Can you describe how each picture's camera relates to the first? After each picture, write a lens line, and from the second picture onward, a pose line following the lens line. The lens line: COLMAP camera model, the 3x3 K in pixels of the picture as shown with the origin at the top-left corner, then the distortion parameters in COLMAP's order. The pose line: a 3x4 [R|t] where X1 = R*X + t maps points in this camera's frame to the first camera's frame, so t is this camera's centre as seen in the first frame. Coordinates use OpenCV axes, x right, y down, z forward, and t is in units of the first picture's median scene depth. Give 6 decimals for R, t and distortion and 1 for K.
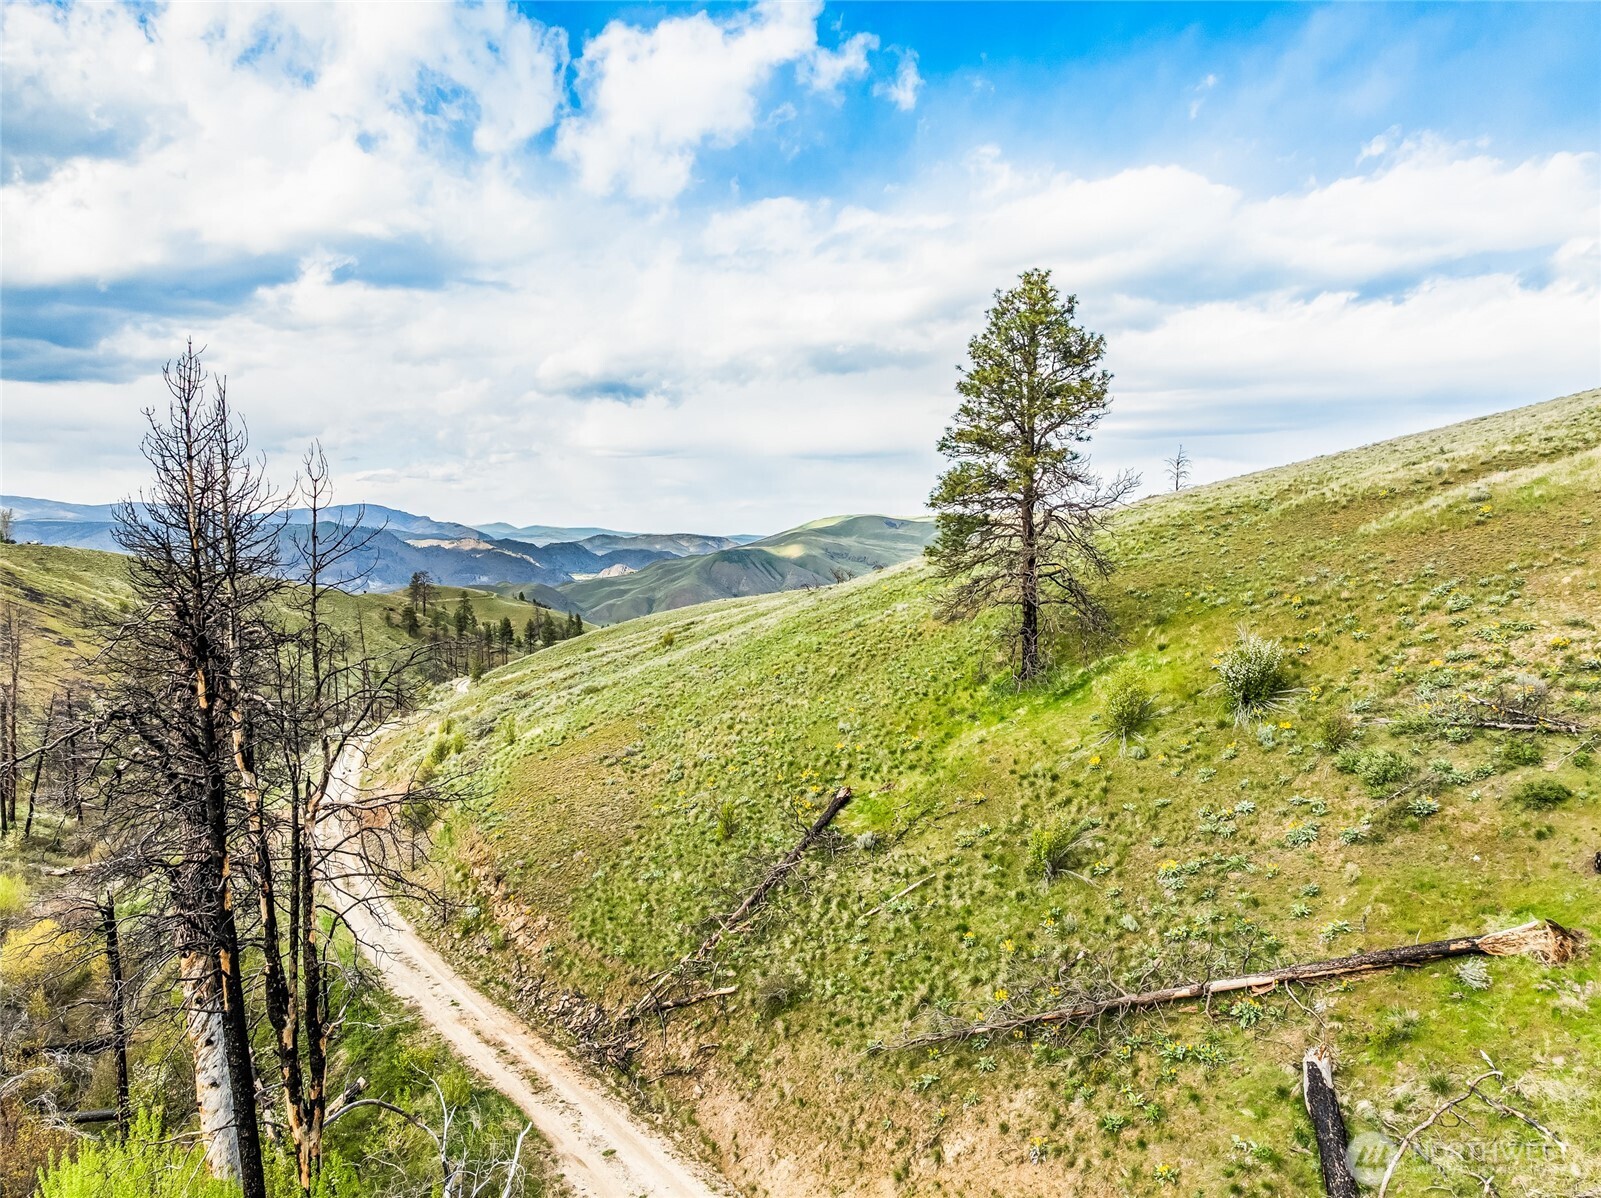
lens RADIAL K [[1123.2, 0, 800.5], [0, 1123.2, 599.0], [0, 0, 1]] dist [-0.033482, 0.023693]
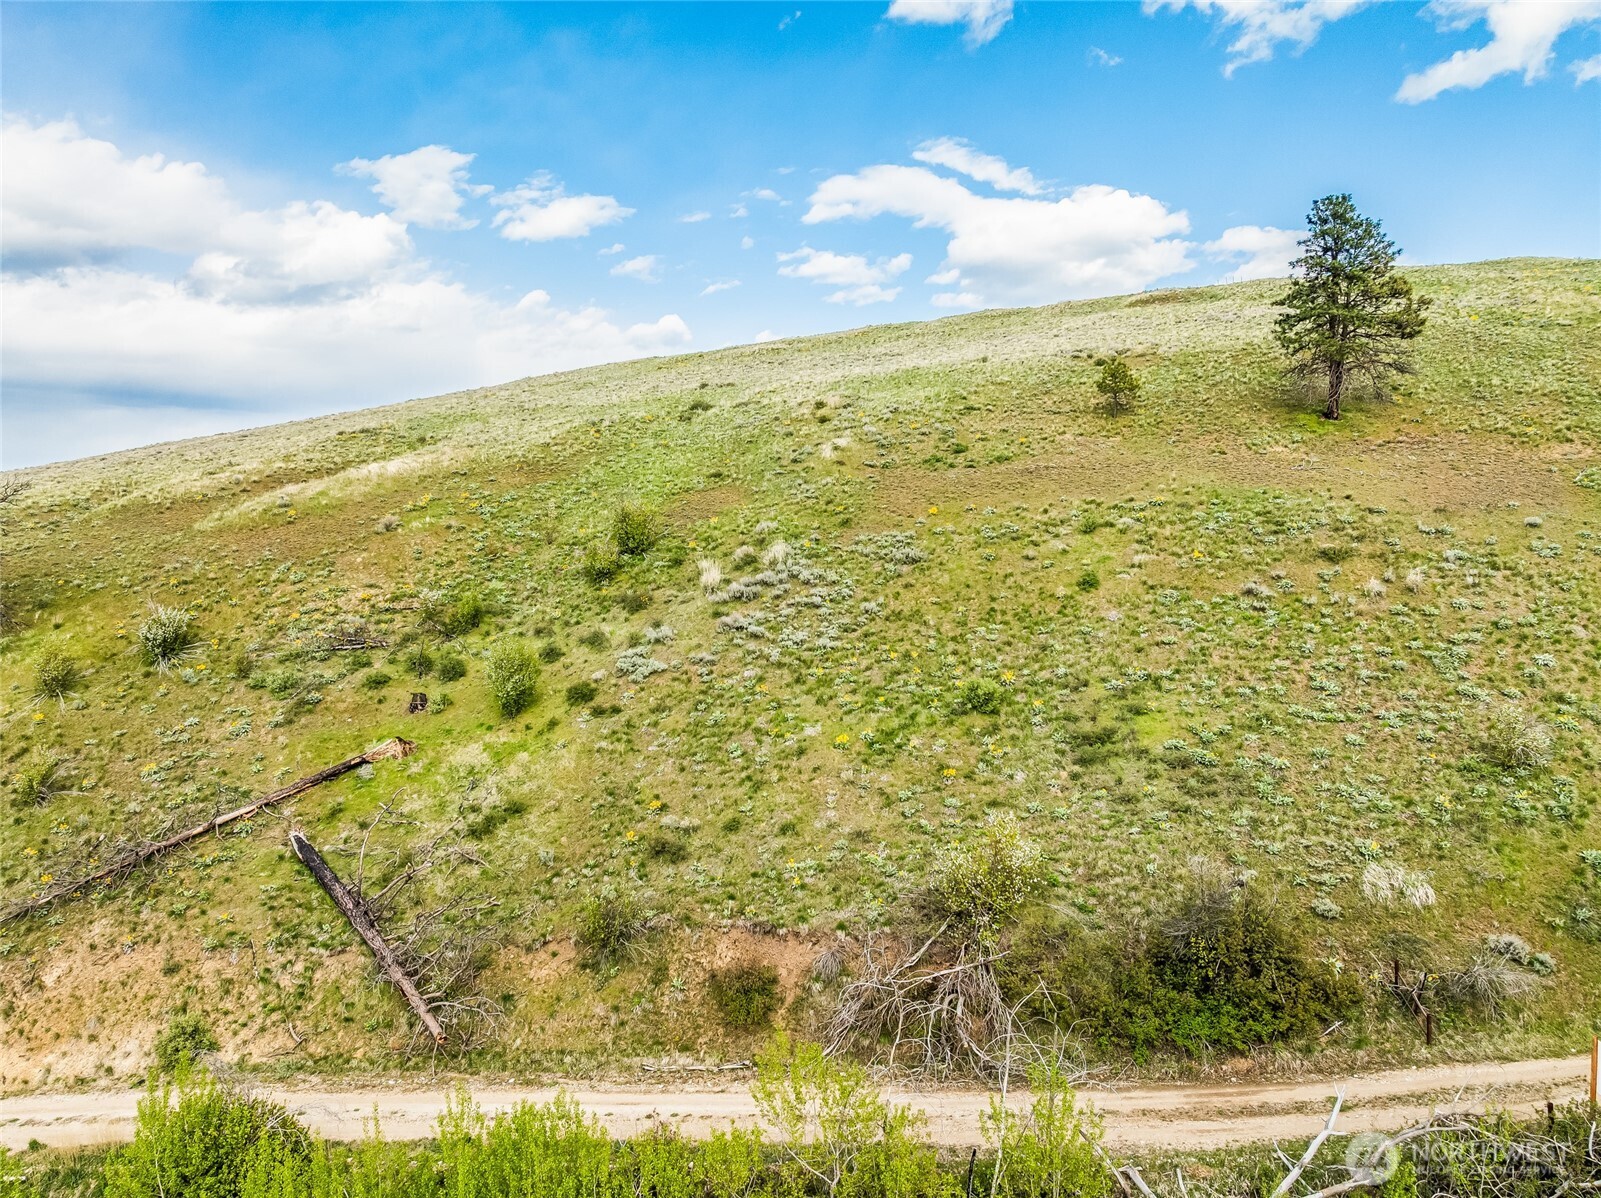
lens RADIAL K [[1123.2, 0, 800.5], [0, 1123.2, 599.0], [0, 0, 1]] dist [-0.033482, 0.023693]
pose [[0.495059, -0.050744, 0.867376, -0.450469], [0.046964, 0.998396, 0.031604, 0.021036], [-0.867589, 0.025090, 0.496648, -0.391843]]
